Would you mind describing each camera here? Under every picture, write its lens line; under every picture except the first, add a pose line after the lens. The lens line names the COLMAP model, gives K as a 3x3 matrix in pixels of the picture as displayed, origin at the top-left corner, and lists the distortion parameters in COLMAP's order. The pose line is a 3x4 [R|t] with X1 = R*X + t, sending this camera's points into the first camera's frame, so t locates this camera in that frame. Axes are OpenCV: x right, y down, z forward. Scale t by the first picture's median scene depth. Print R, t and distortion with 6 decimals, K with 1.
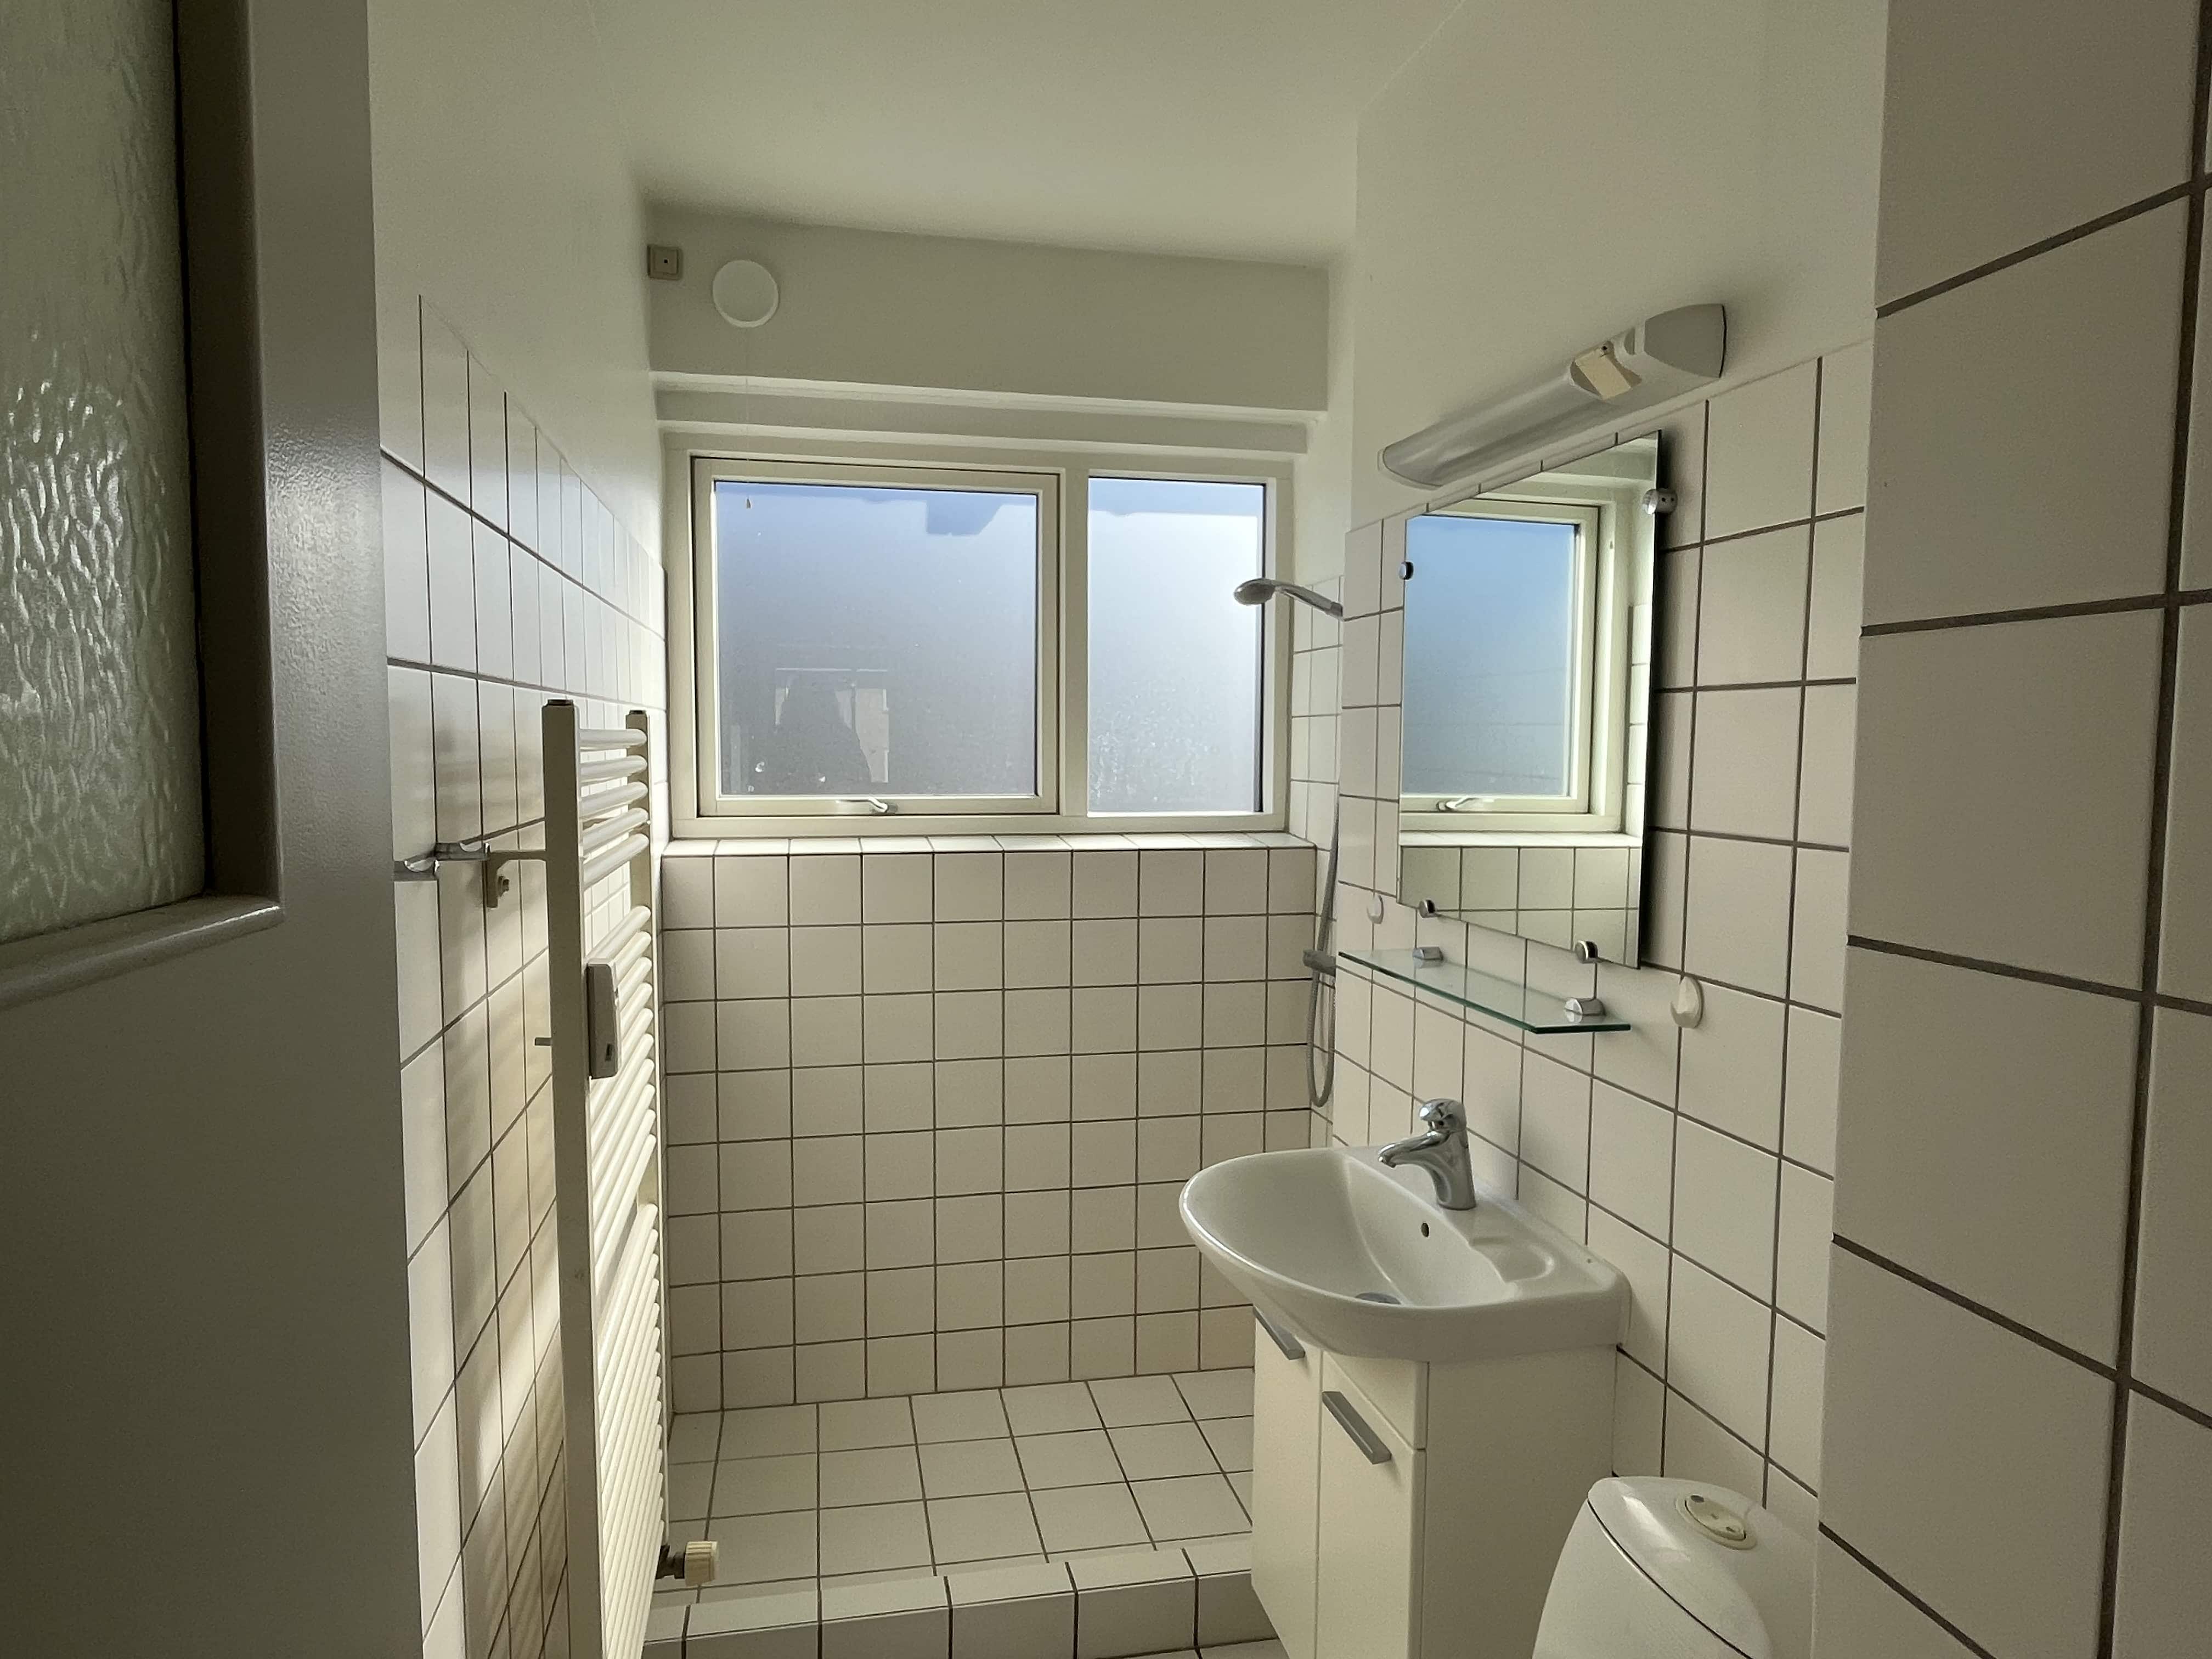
lens RADIAL K [[1294.7, 0, 1102.1], [0, 1294.7, 837.1], [0, 0, 1]] dist [0.000678, -0.000519]
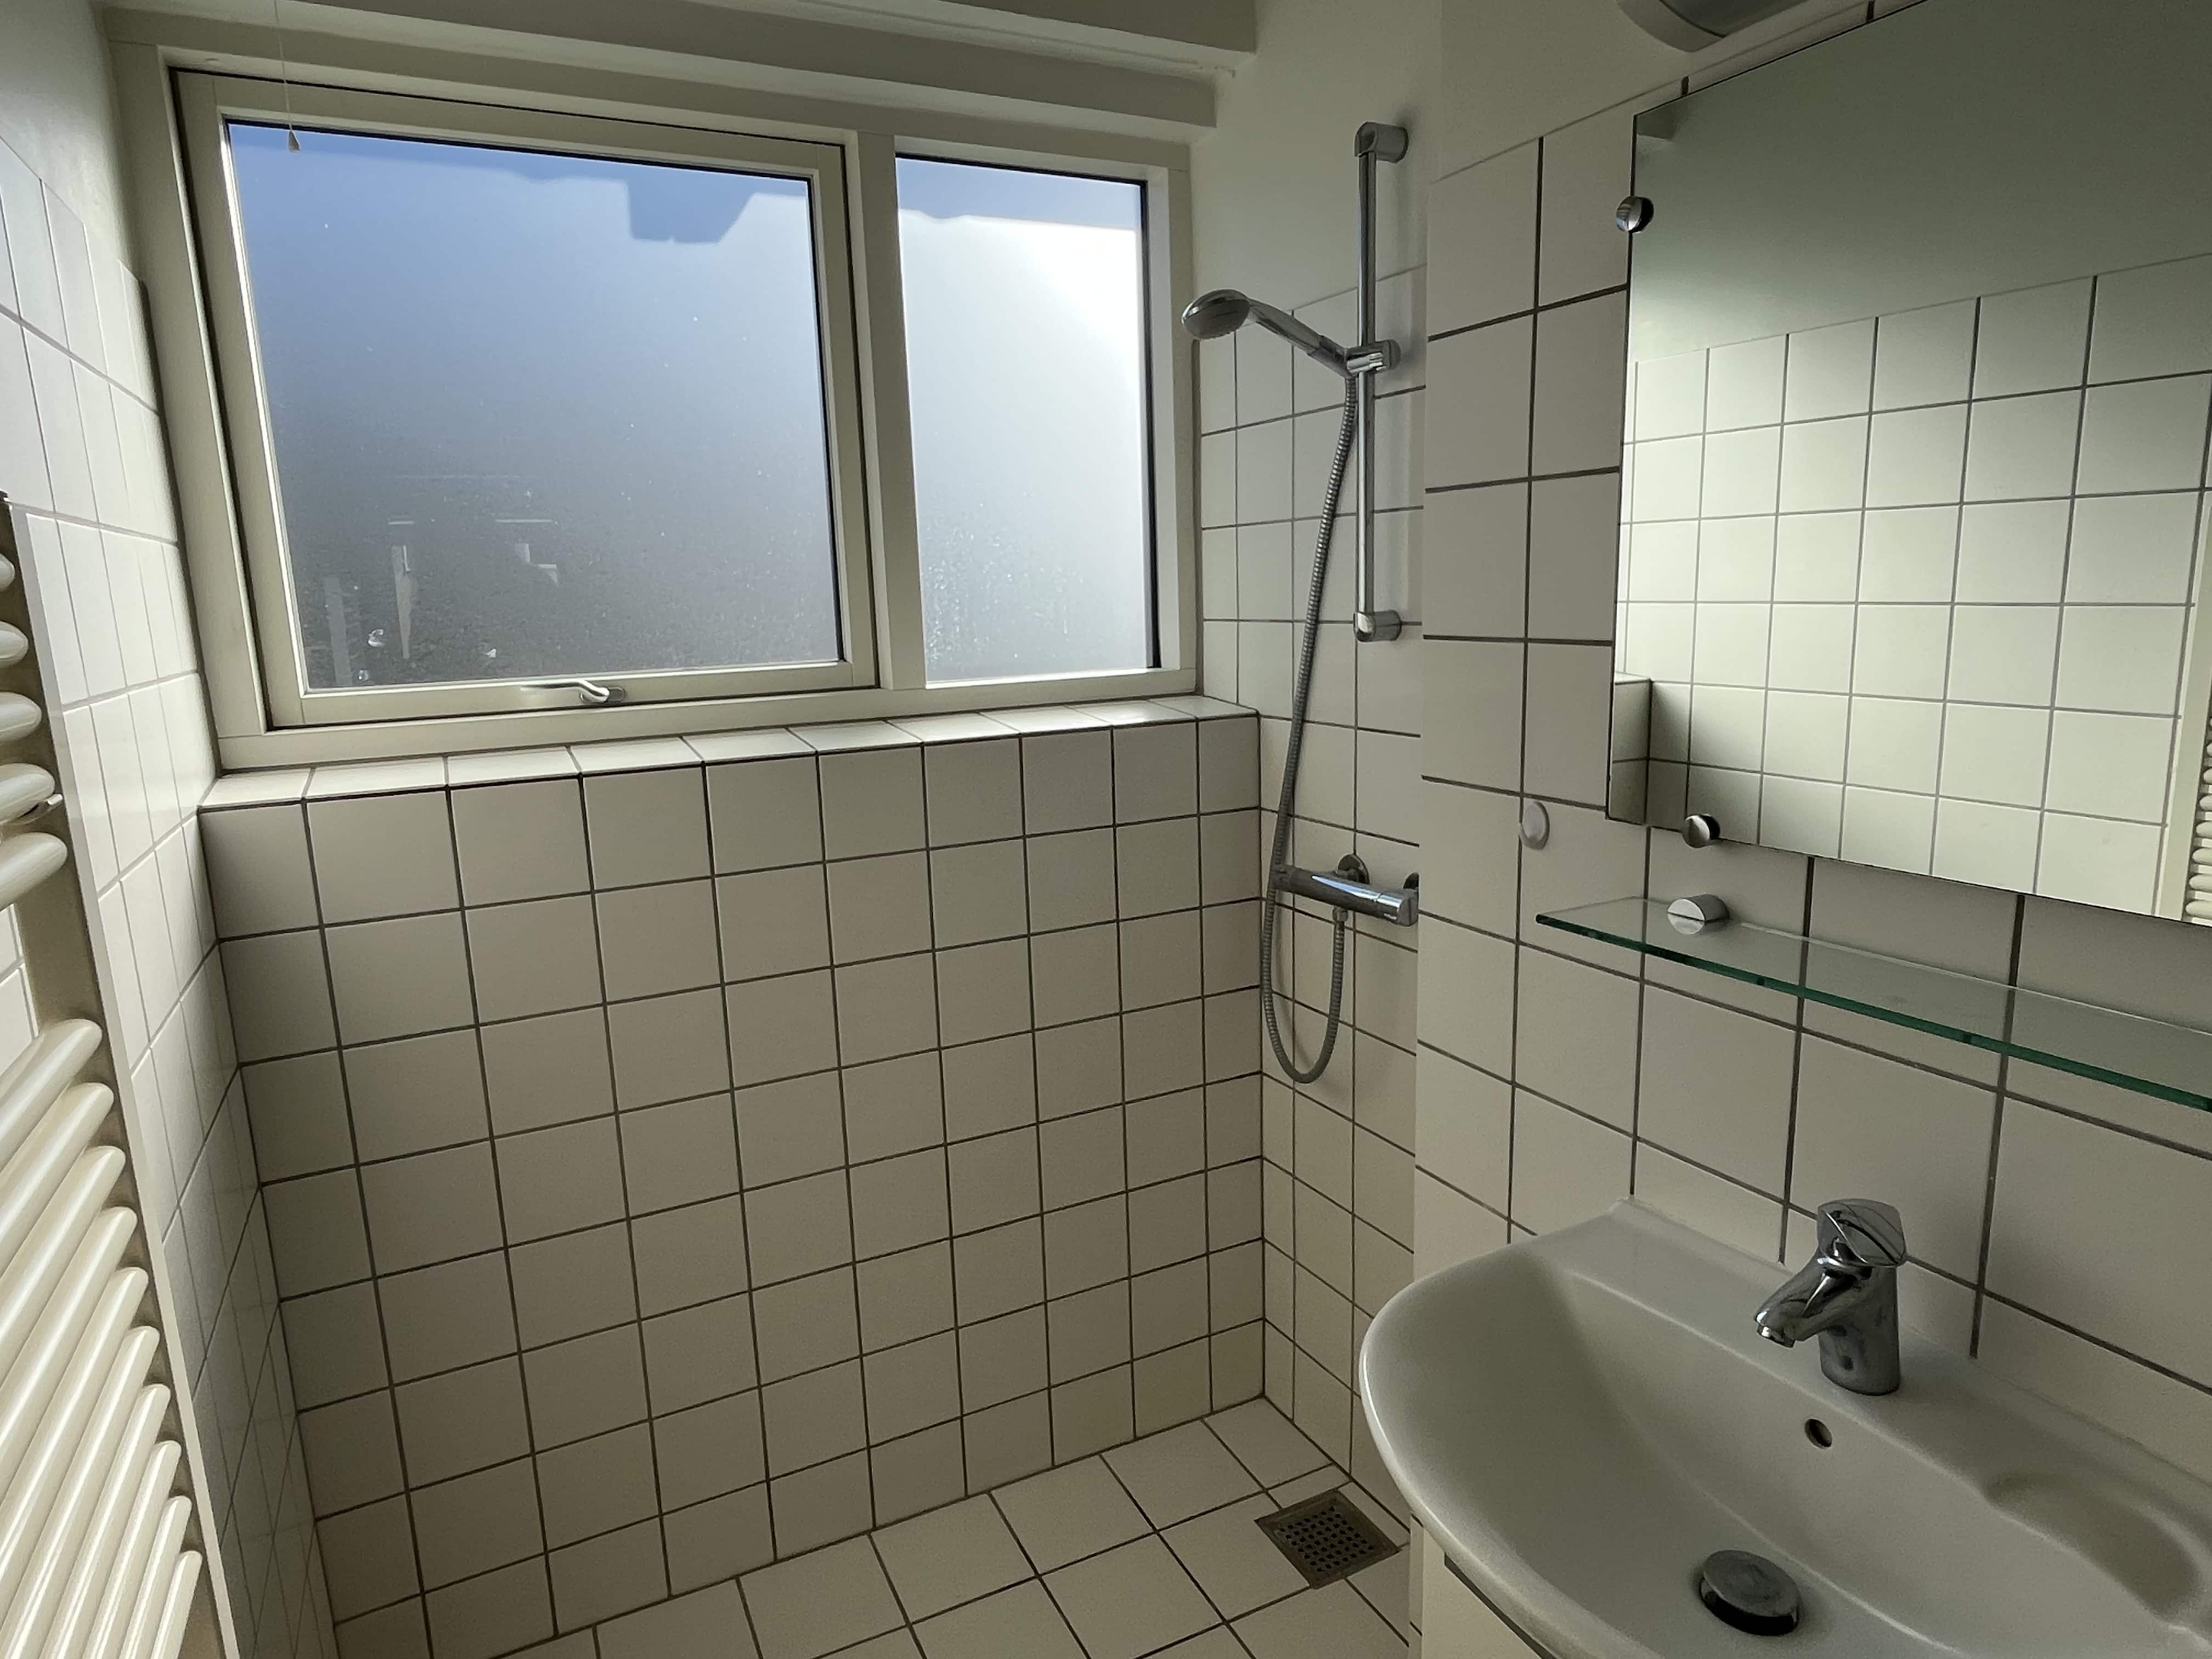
lens RADIAL K [[1294.7, 0, 1100.2], [0, 1294.7, 822.5], [0, 0, 1]] dist [0.000678, -0.000519]
pose [[0.969084, -0.082128, 0.232662, -0.087740], [0.057393, 0.992143, 0.111166, -0.017198], [-0.239964, -0.094376, 0.966183, 0.338303]]
